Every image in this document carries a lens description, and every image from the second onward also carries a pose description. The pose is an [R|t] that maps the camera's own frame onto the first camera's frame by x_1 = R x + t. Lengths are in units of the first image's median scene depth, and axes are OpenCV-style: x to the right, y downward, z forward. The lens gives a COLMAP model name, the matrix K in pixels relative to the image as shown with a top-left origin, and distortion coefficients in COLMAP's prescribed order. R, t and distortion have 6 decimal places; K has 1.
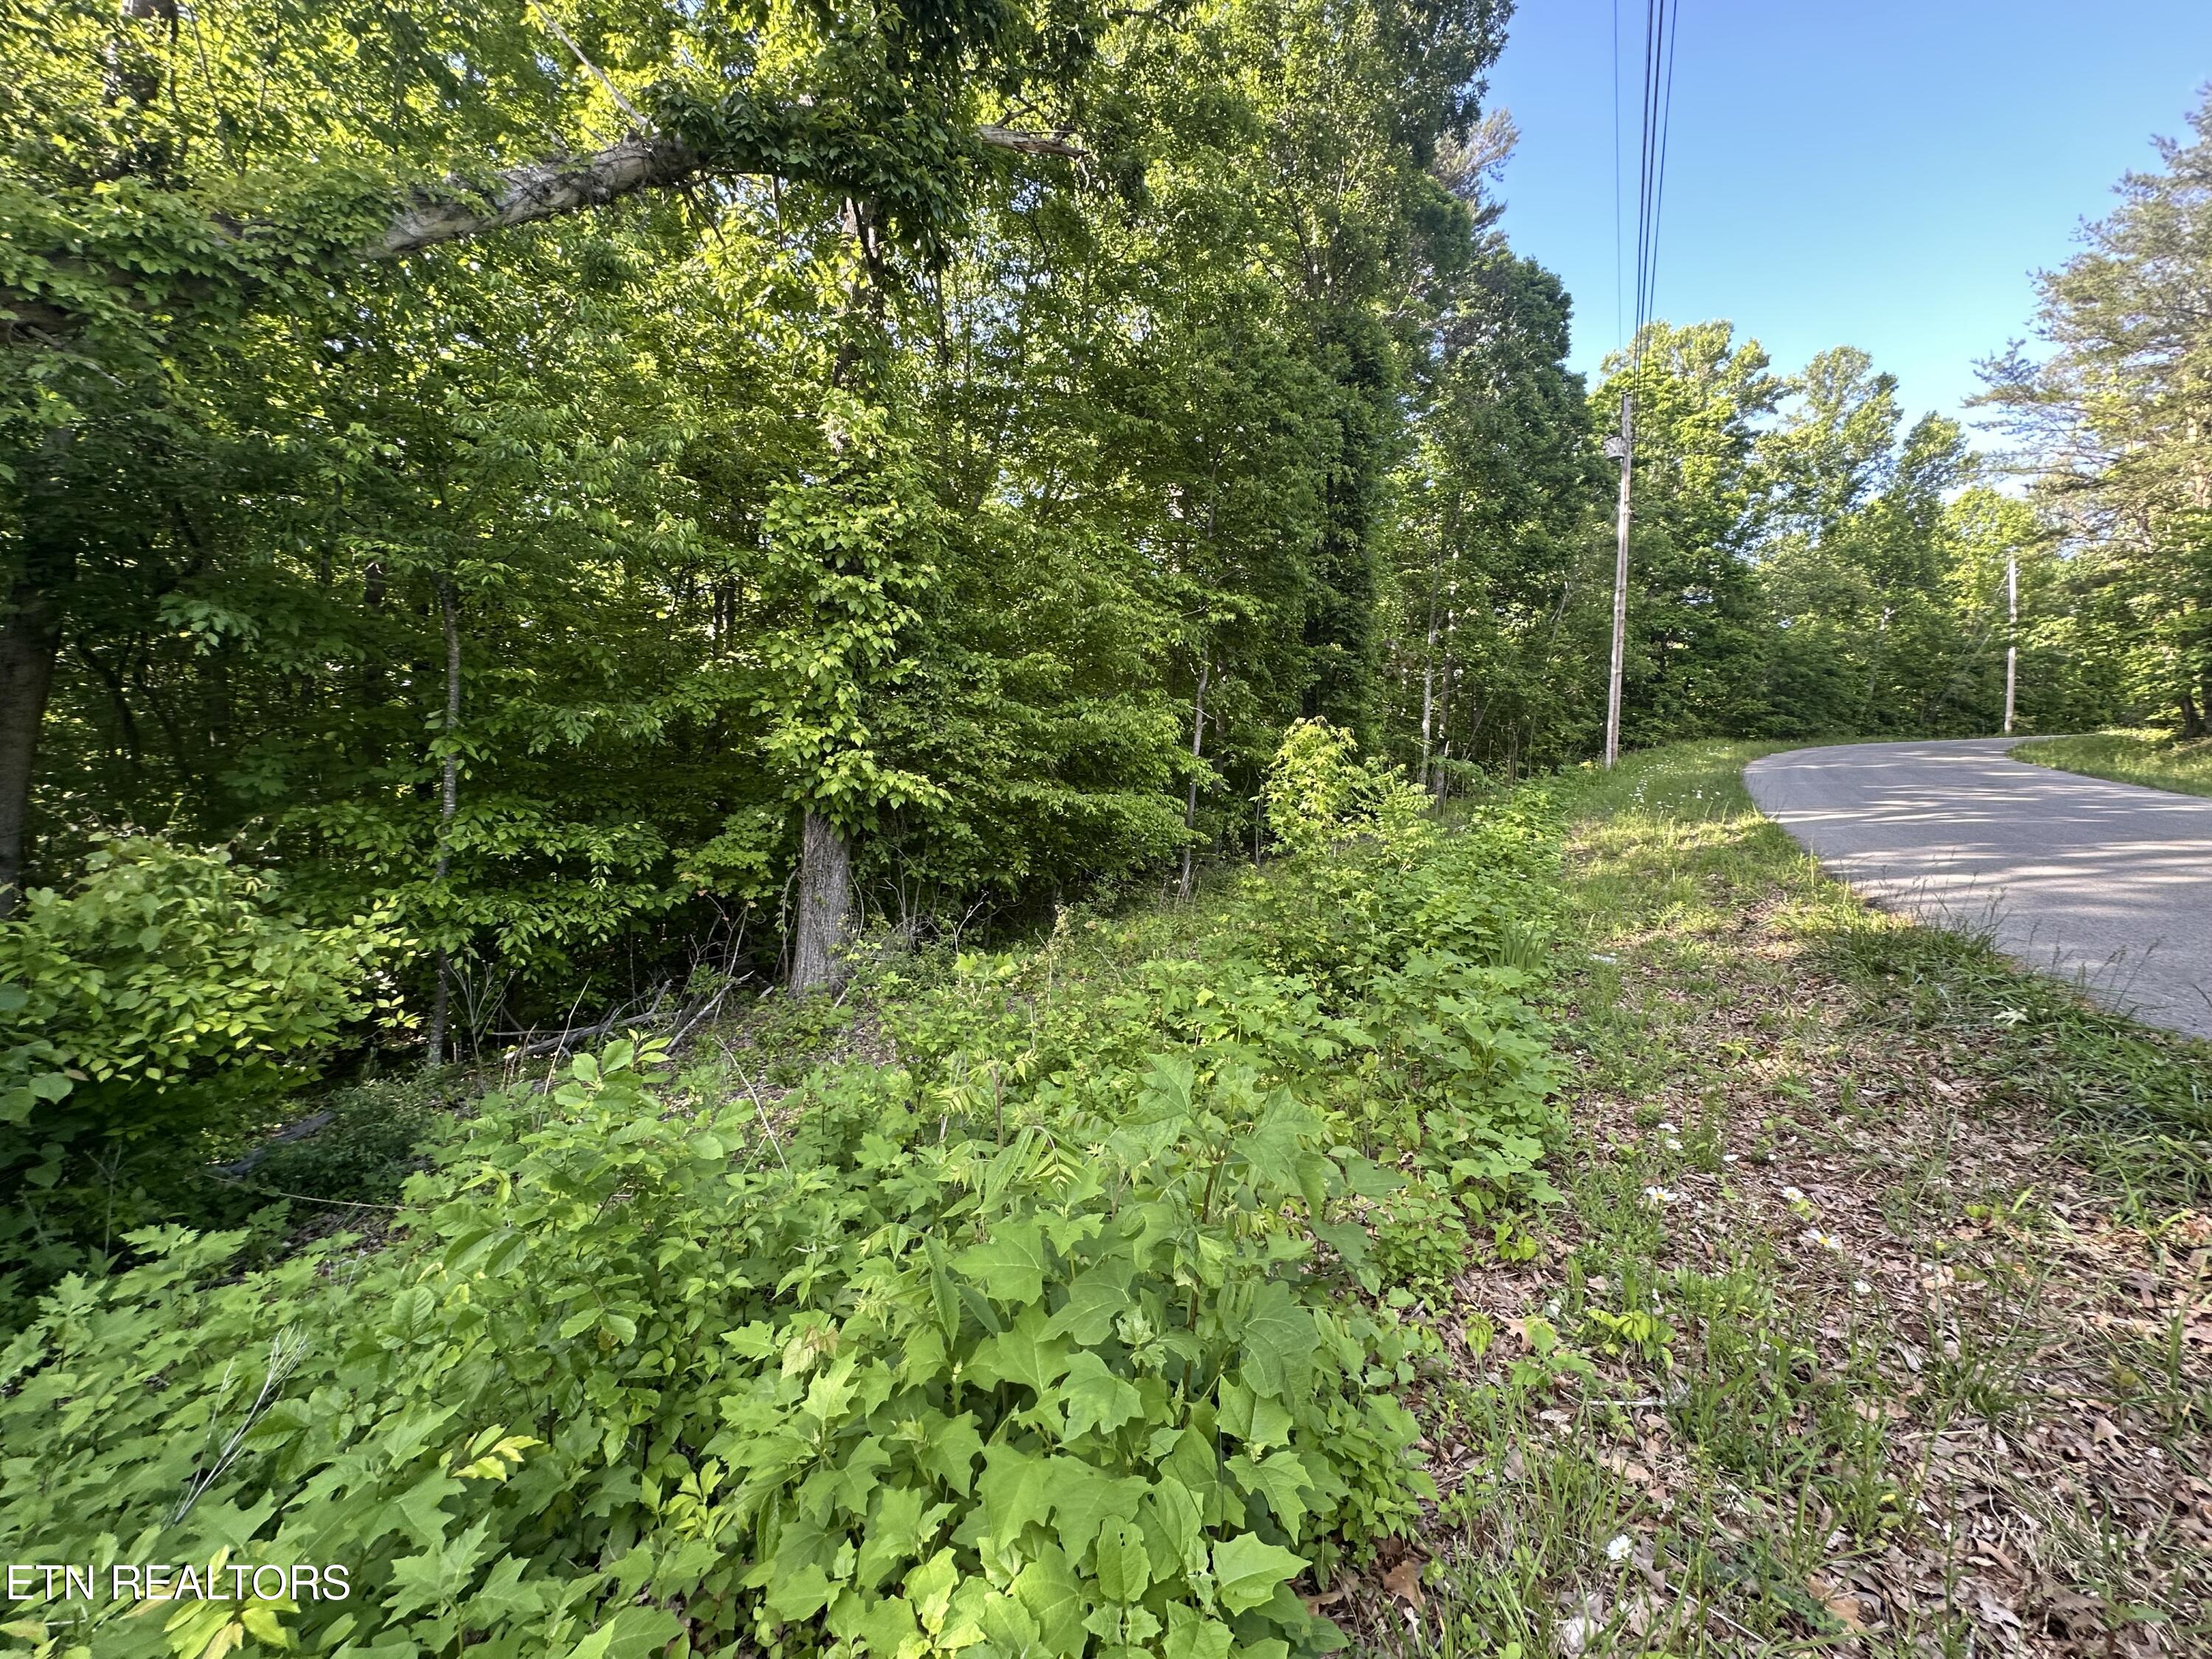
lens RADIAL K [[880.7, 0, 1109.1], [0, 880.7, 828.5], [0, 0, 1]] dist [-0.000725, 0.000115]
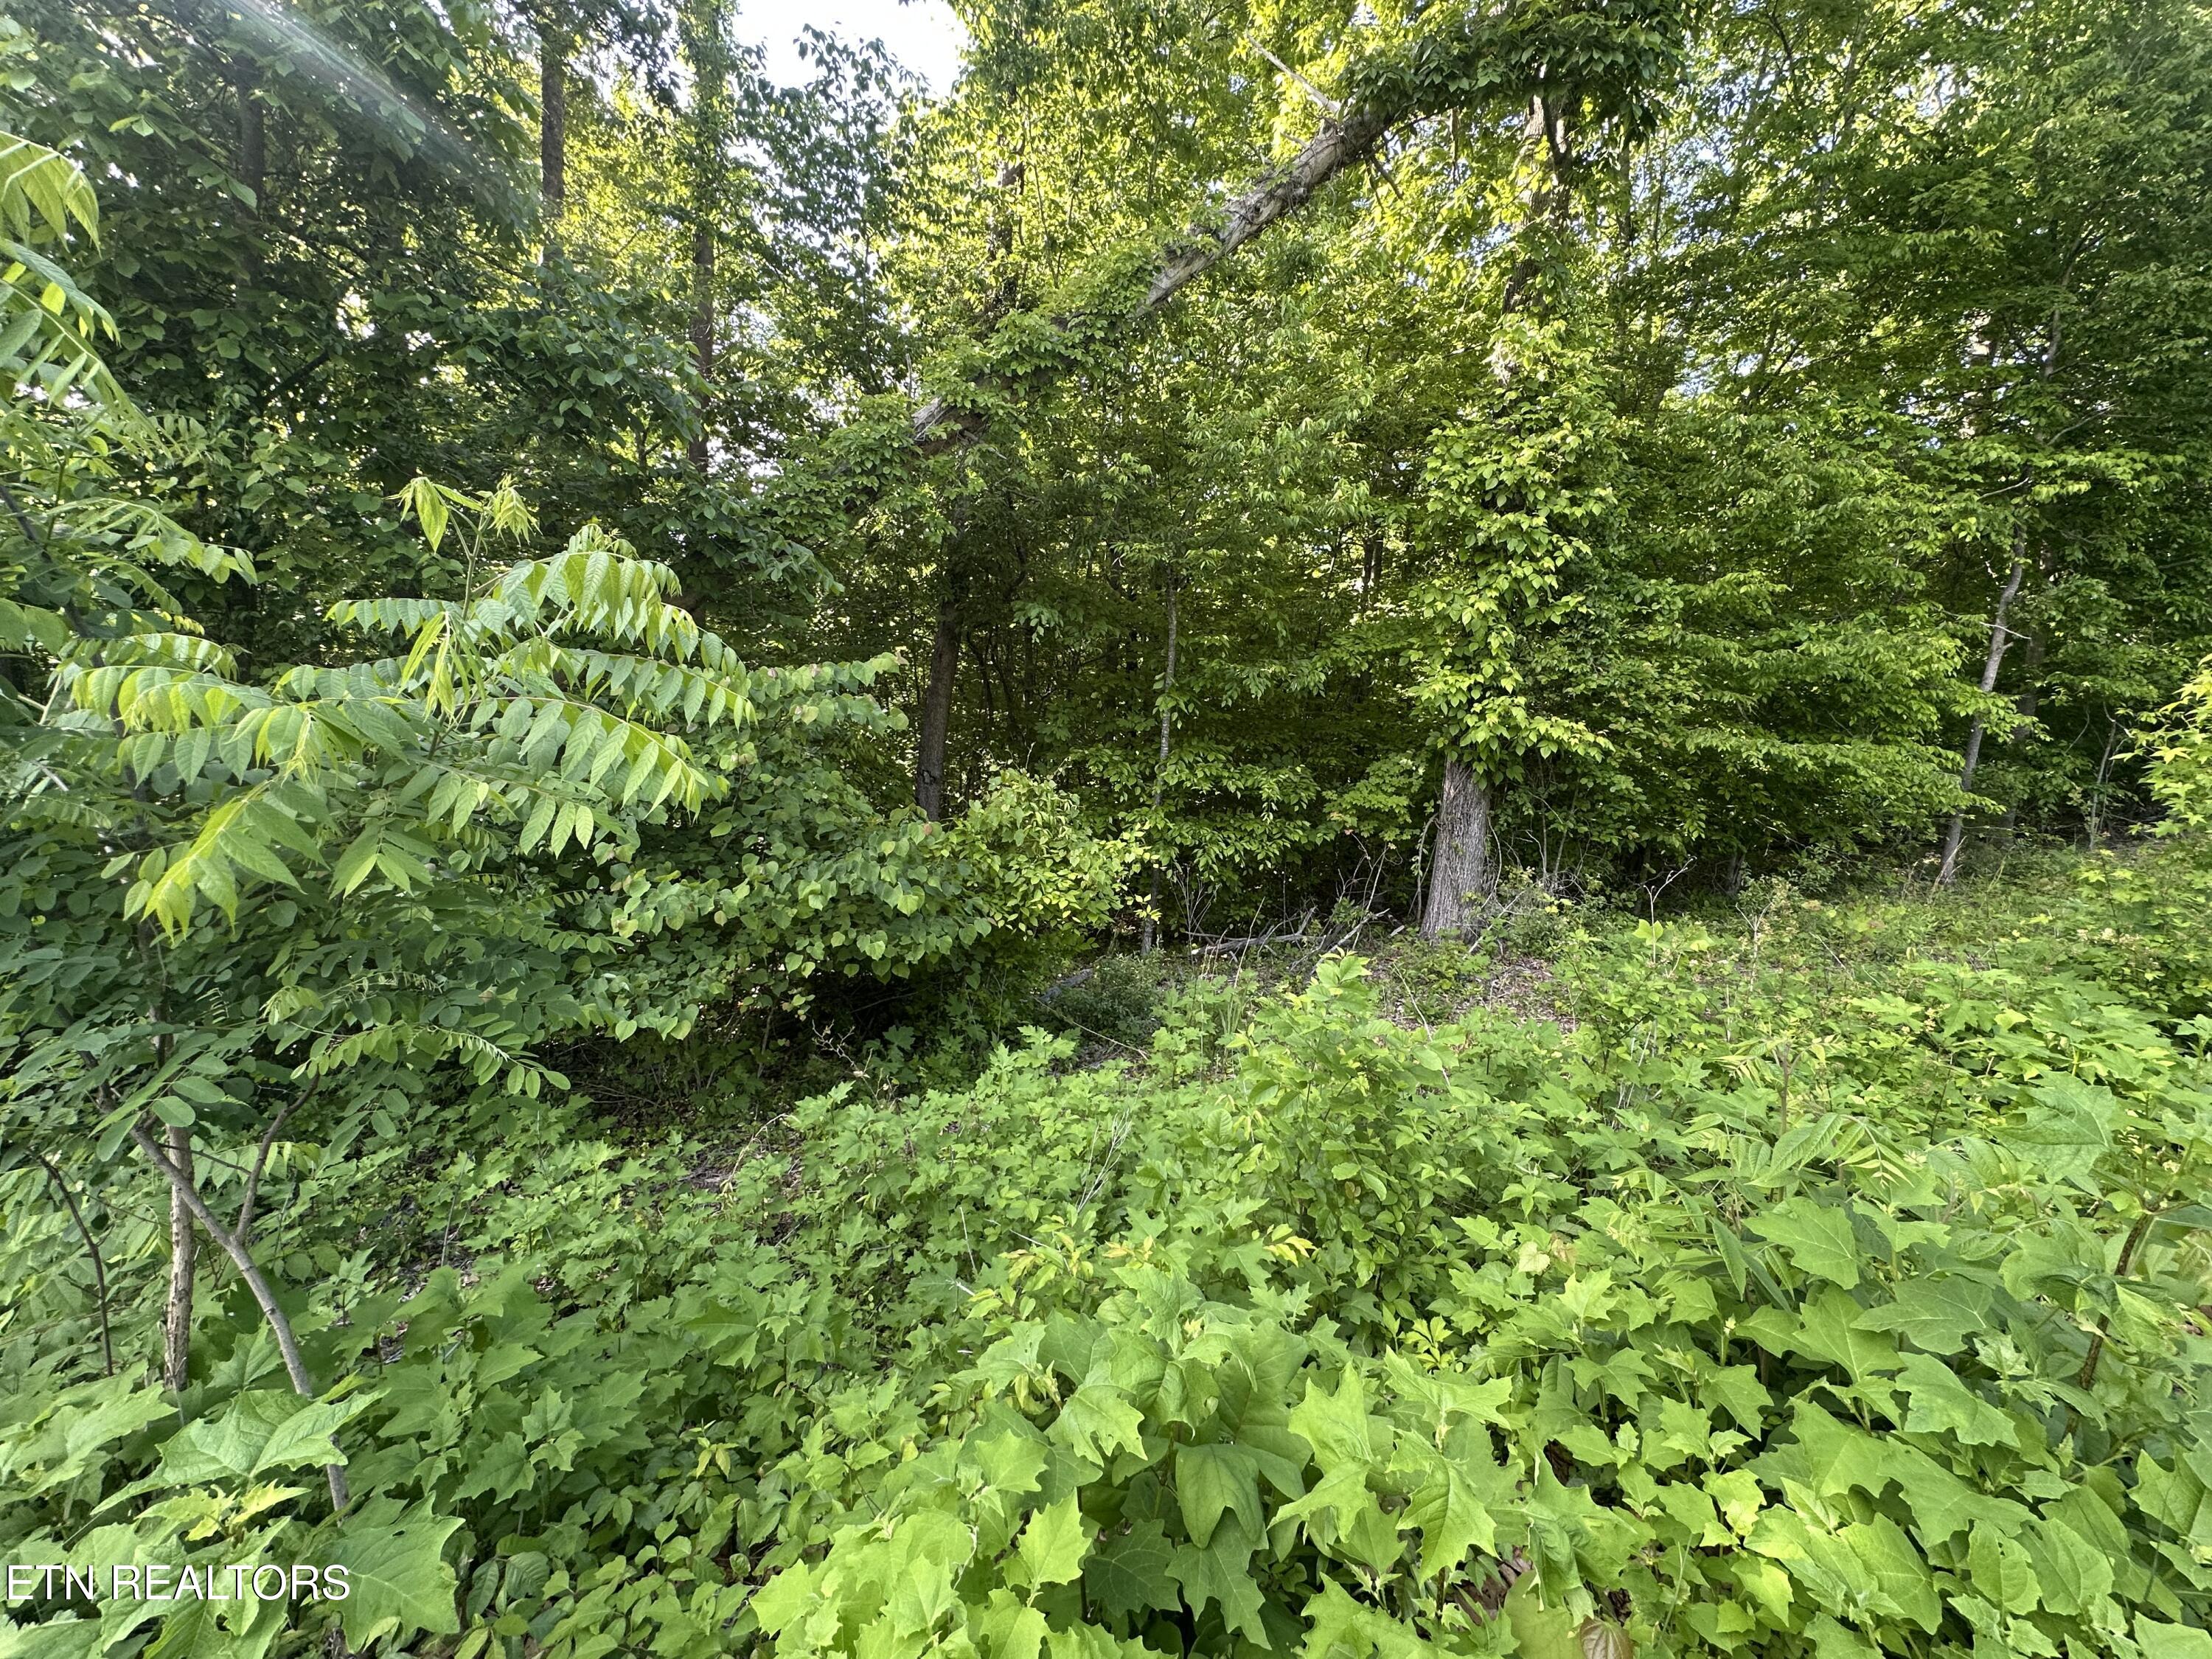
lens RADIAL K [[880.7, 0, 1105.8], [0, 880.7, 829.6], [0, 0, 1]] dist [-0.000725, 0.000115]
pose [[0.783981, 0.070871, -0.616726, -0.024872], [-0.030650, 0.996669, 0.075569, -0.002736], [0.620027, -0.040342, 0.783542, -0.038727]]
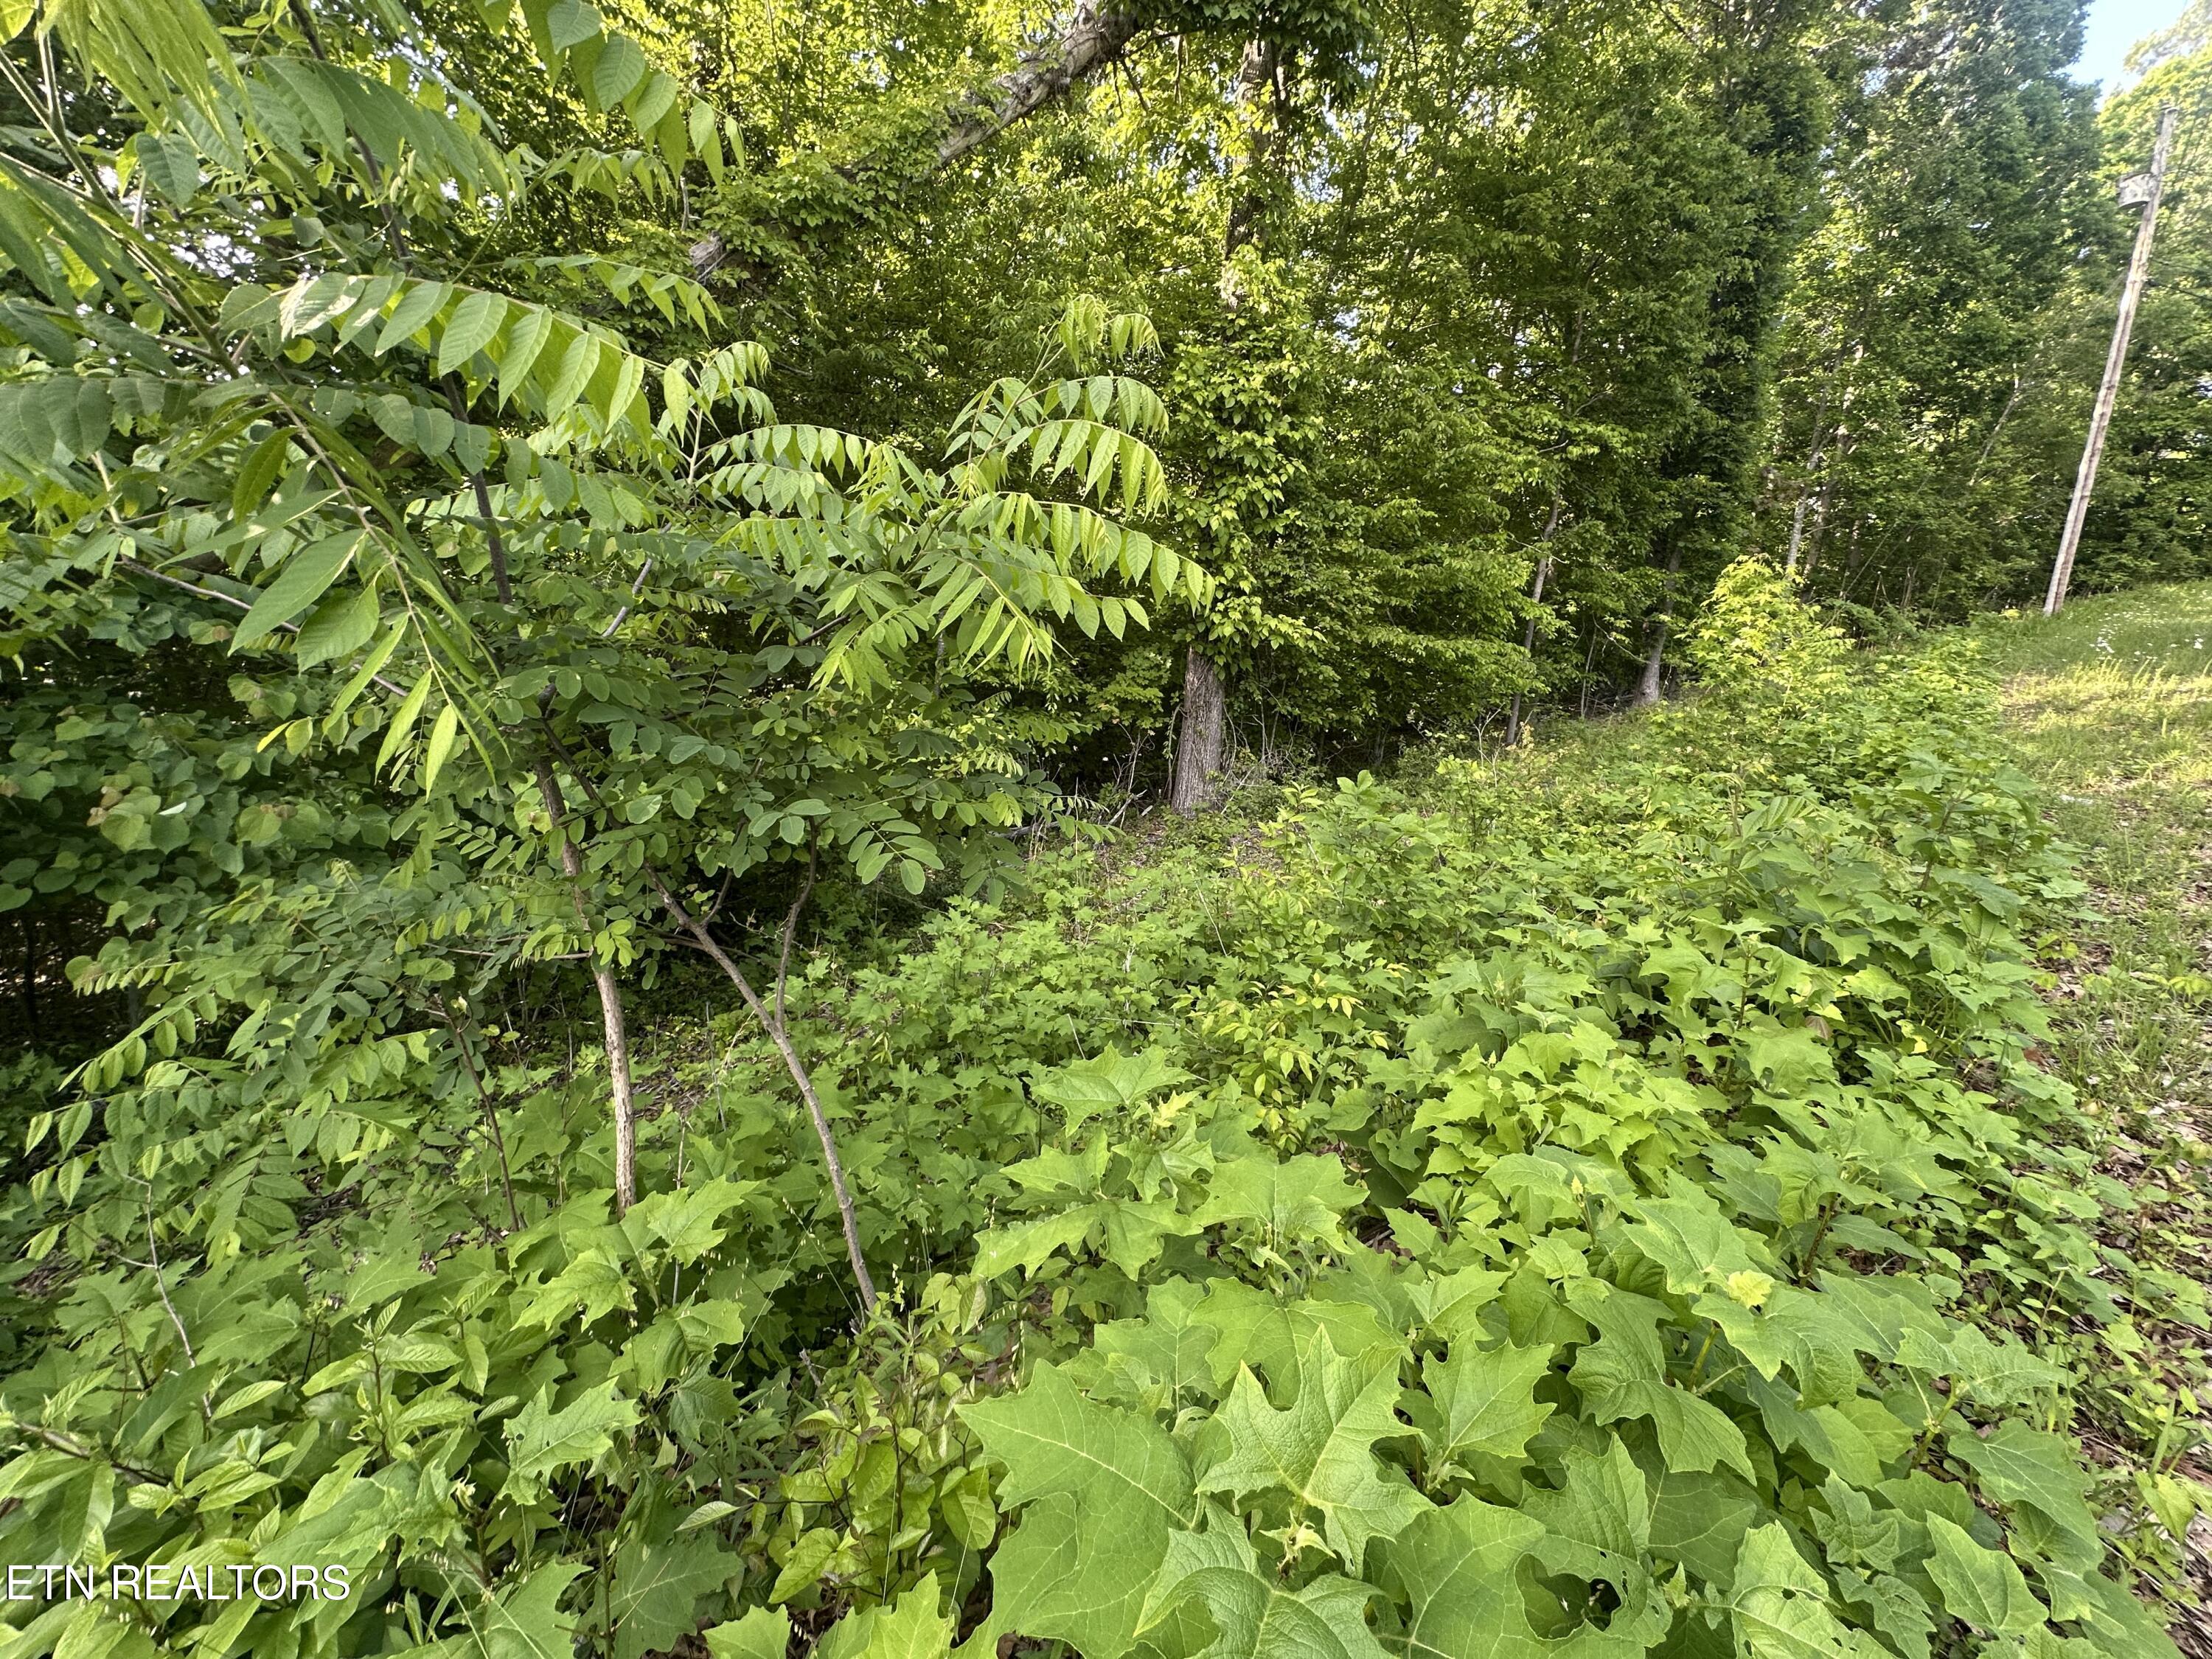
lens RADIAL K [[880.7, 0, 1104.0], [0, 880.7, 830.2], [0, 0, 1]] dist [-0.000725, 0.000115]
pose [[0.962227, 0.059876, -0.265582, -0.145561], [-0.016457, 0.986524, 0.162788, 0.024860], [0.271750, -0.152269, 0.950245, -0.157272]]
